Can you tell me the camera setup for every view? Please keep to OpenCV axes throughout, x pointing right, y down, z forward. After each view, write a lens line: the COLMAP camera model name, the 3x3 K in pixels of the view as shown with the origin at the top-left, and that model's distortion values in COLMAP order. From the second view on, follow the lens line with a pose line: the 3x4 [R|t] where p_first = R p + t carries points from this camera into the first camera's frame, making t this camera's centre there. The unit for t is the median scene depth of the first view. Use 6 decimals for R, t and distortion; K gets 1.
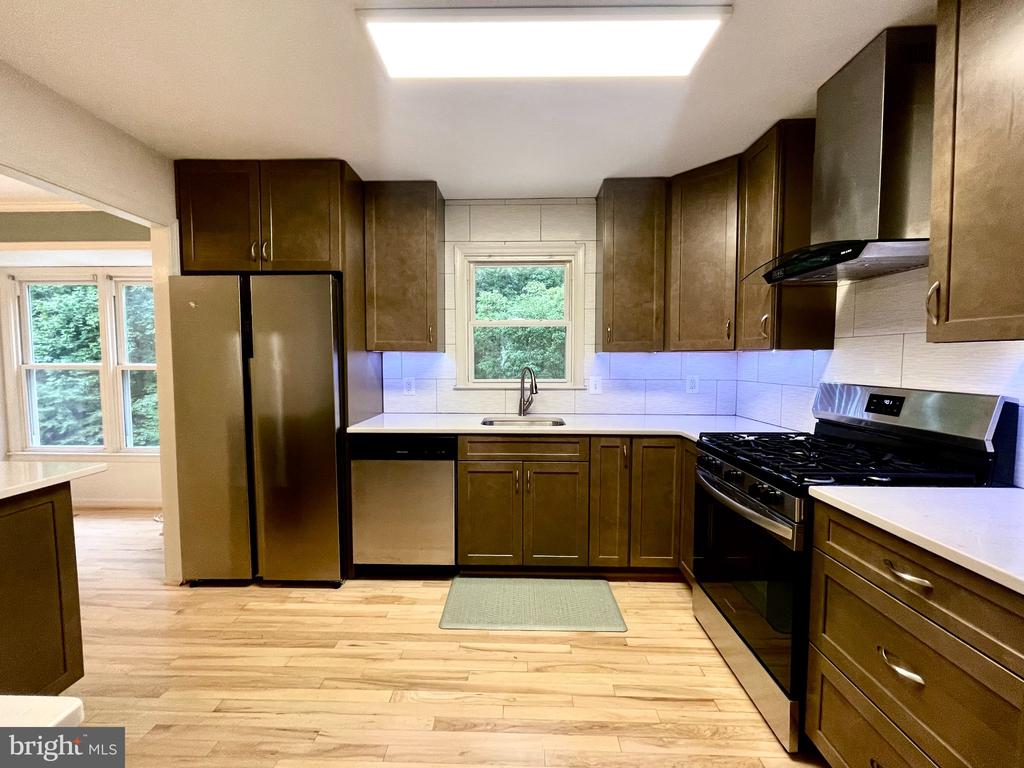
lens RADIAL K [[413.7, 0, 505.8], [0, 413.7, 383.8], [0, 0, 1]] dist [-0.000434, -0.000438]
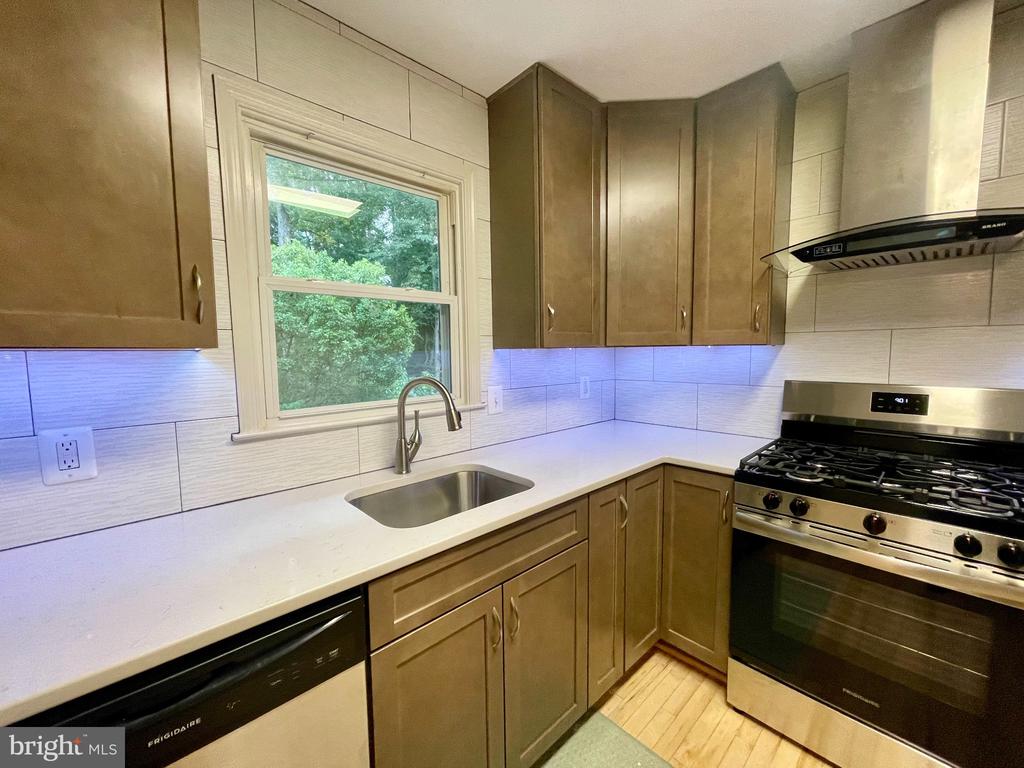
lens RADIAL K [[413.7, 0, 507.5], [0, 413.7, 383.3], [0, 0, 1]] dist [-0.000434, -0.000438]
pose [[0.709317, -0.063812, 0.701996, -0.254306], [0.054464, 0.997878, 0.035676, -0.051195], [-0.702783, 0.012928, 0.711287, 0.621463]]
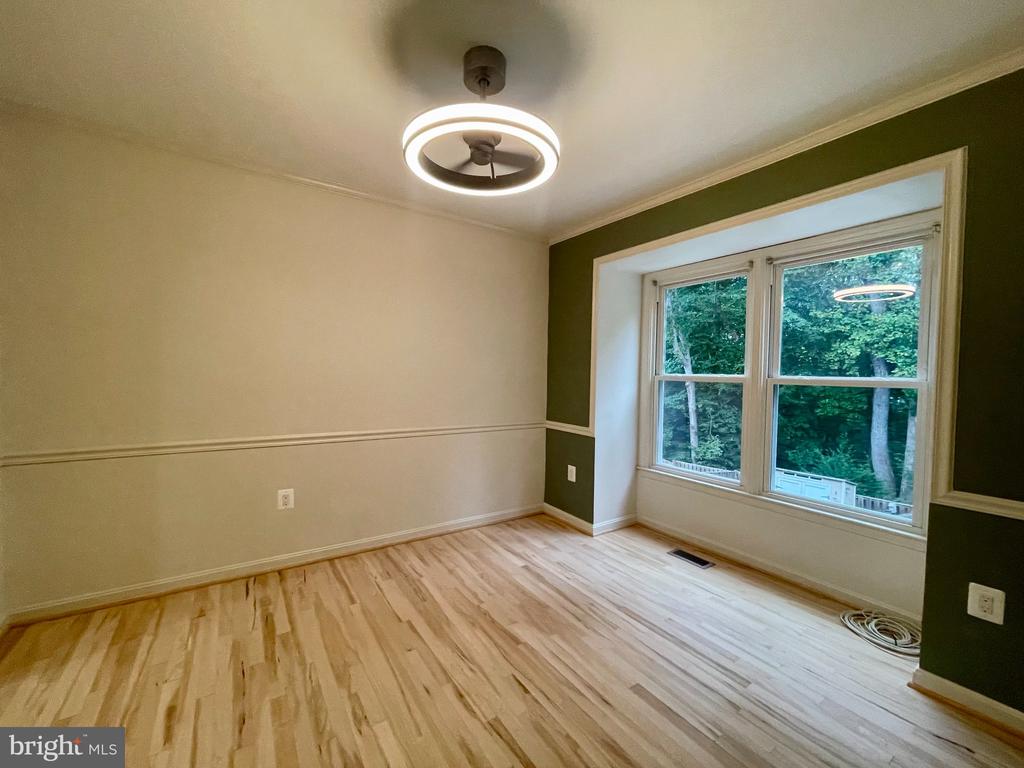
lens RADIAL K [[413.7, 0, 508.5], [0, 413.7, 381.9], [0, 0, 1]] dist [-0.000434, -0.000438]
pose [[0.579963, 0.028059, -0.814160, -0.897335], [-0.062472, 0.997996, -0.010107, -0.001366], [0.812244, 0.056724, 0.580553, 0.278217]]
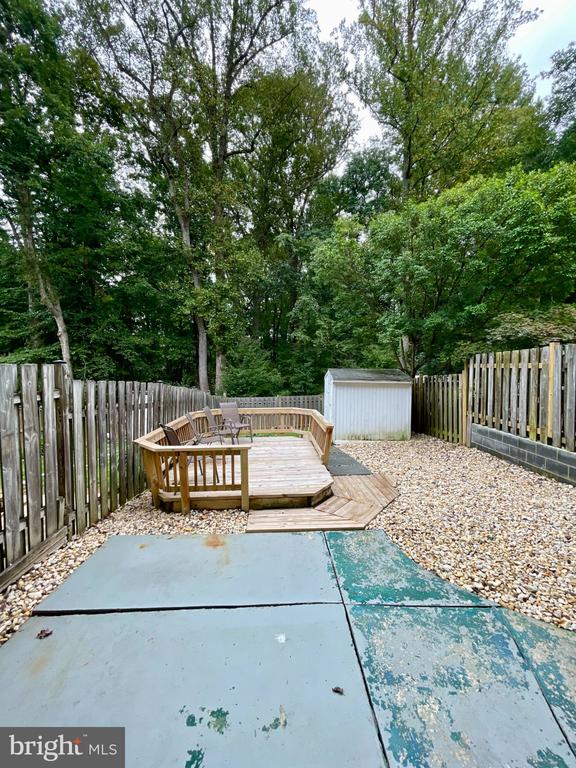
lens RADIAL K [[310.3, 0, 288.6], [0, 310.3, 380.7], [0, 0, 1]] dist [-0.000434, -0.000438]
pose [[0.998922, -0.003216, 0.046298, -1.071346], [0.003675, 0.999945, -0.009828, 0.856375], [-0.046264, 0.009987, 0.998879, 1.354131]]
